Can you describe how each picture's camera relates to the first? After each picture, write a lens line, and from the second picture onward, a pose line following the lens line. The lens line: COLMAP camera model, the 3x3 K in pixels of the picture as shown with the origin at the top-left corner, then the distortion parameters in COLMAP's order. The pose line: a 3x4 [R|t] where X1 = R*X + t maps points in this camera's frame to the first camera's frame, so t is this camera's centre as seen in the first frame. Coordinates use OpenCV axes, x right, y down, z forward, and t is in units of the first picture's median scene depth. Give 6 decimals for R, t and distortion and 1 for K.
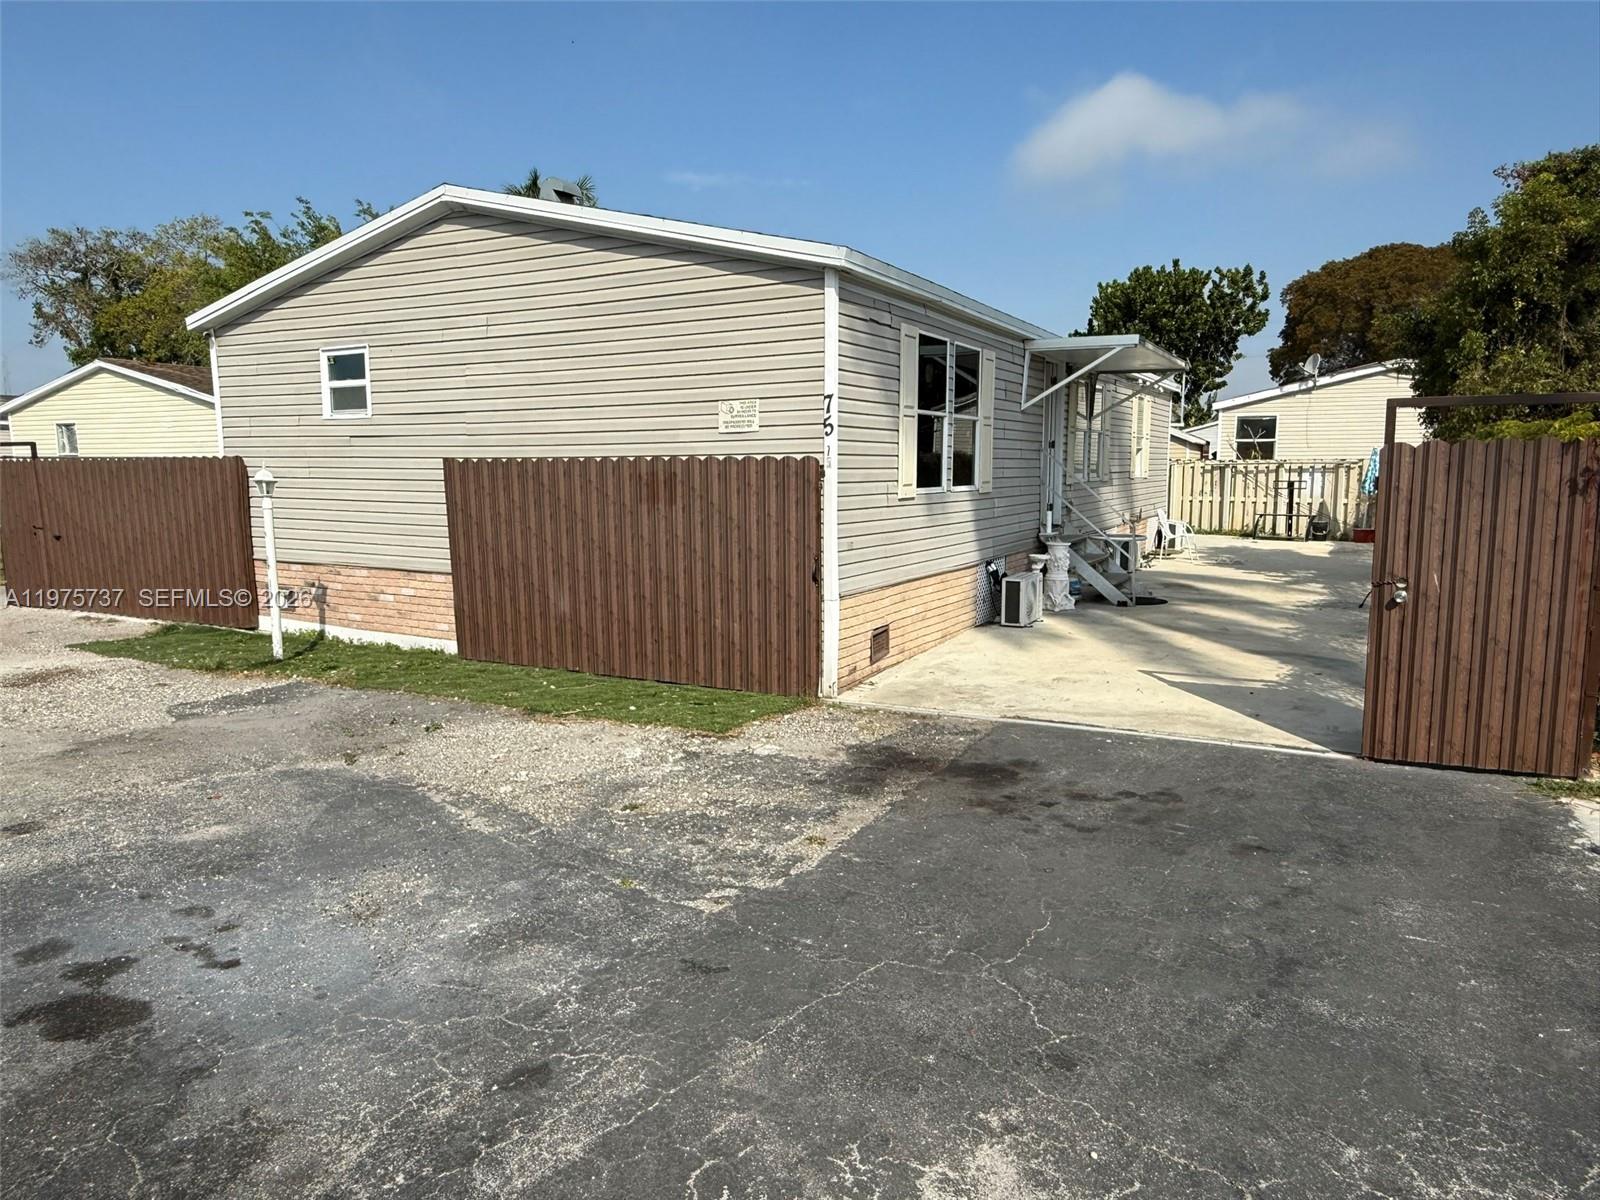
lens RADIAL K [[1211.7, 0, 732.4], [0, 1211.7, 601.5], [0, 0, 1]] dist [0.035346, -0.005545]
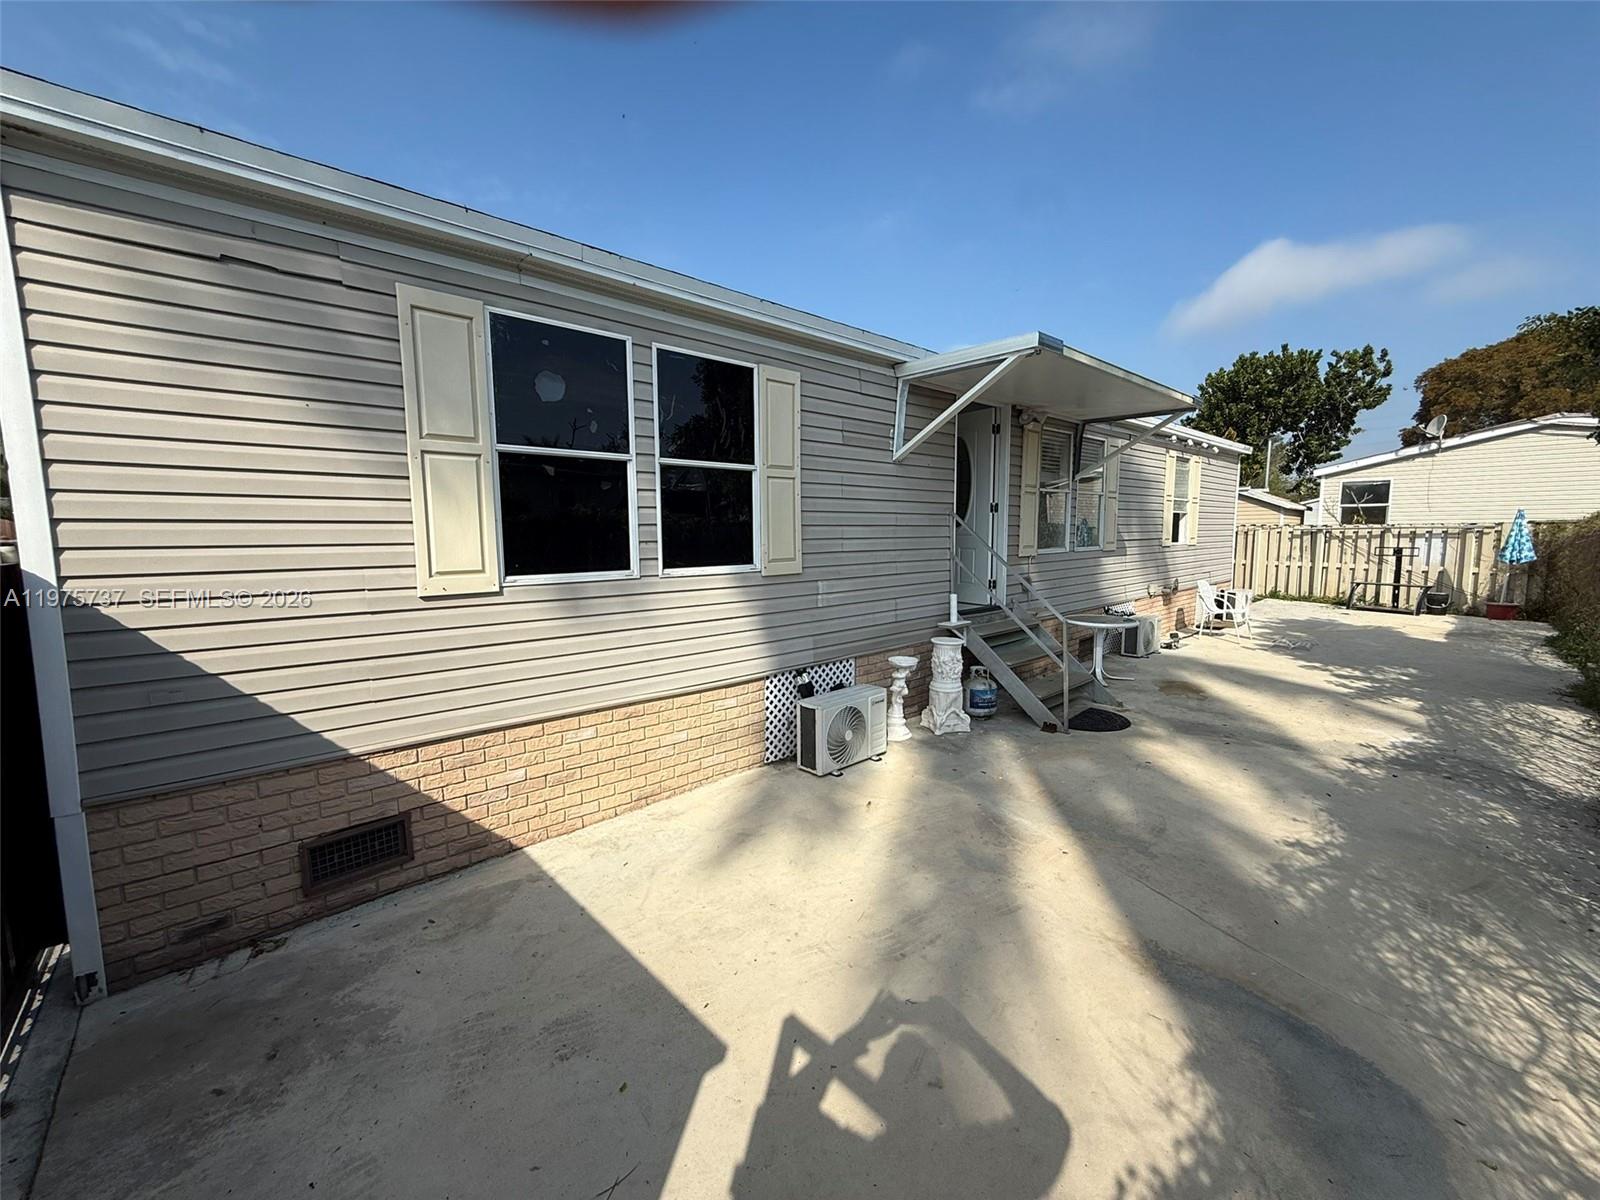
lens RADIAL K [[629.6, 0, 814.1], [0, 629.6, 594.3], [0, 0, 1]] dist [0.006850, 0.001461]
pose [[0.938316, 0.028089, -0.344636, 0.205408], [-0.032820, 0.999430, -0.007900, -0.044148], [0.344218, 0.018724, 0.938703, 0.392749]]
